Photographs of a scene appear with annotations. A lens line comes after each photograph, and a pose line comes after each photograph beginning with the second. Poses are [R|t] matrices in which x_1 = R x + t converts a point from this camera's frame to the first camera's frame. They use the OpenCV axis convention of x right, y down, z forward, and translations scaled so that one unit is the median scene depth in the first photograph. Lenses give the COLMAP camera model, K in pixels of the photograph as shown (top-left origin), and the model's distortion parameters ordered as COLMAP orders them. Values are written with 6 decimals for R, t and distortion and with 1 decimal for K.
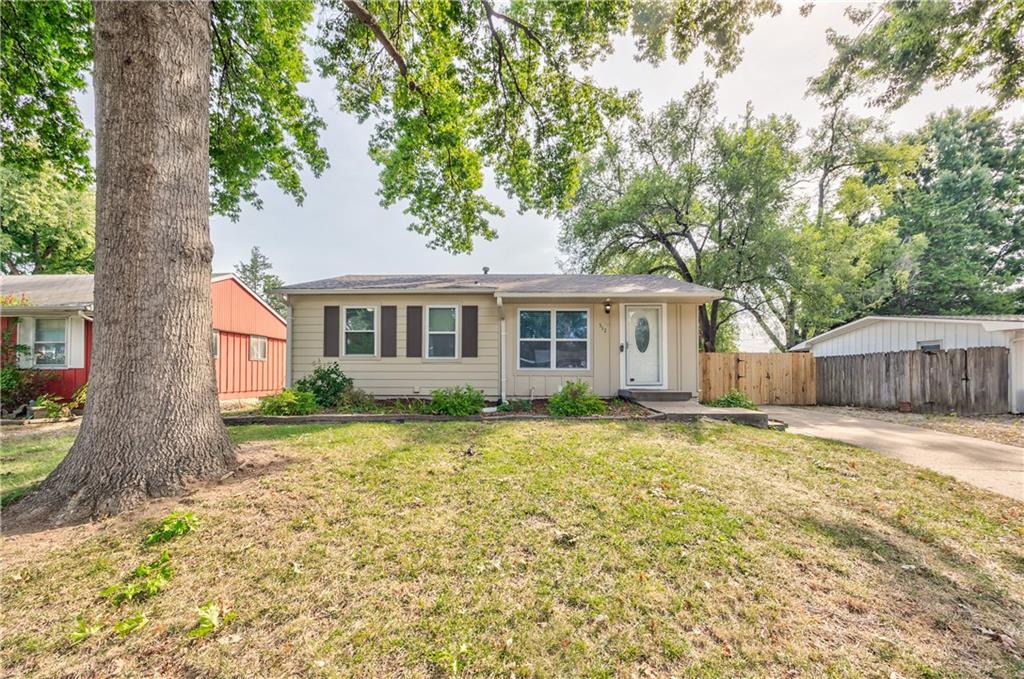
lens RADIAL K [[390.8, 0, 525.7], [0, 390.8, 360.0], [0, 0, 1]] dist [-0.006105, -0.000022]
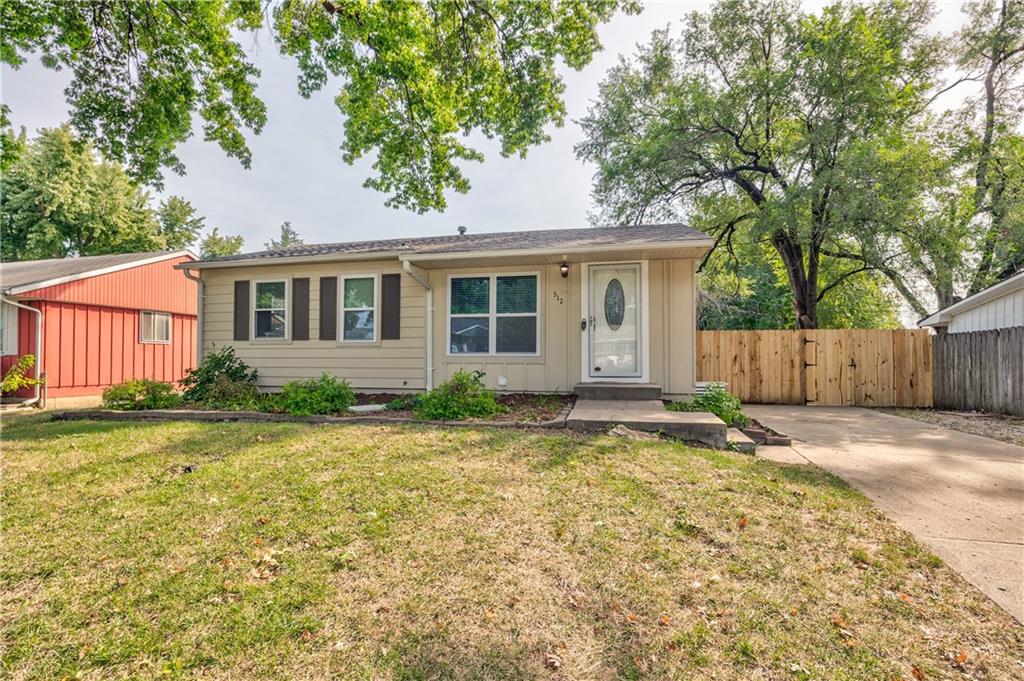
lens RADIAL K [[471.9, 0, 511.6], [0, 471.9, 342.7], [0, 0, 1]] dist [-0.012795, -0.001654]
pose [[0.979175, -0.007762, -0.202868, 0.245555], [0.007307, 0.999969, -0.002993, 0.003396], [0.202885, 0.001449, 0.979202, 0.103100]]
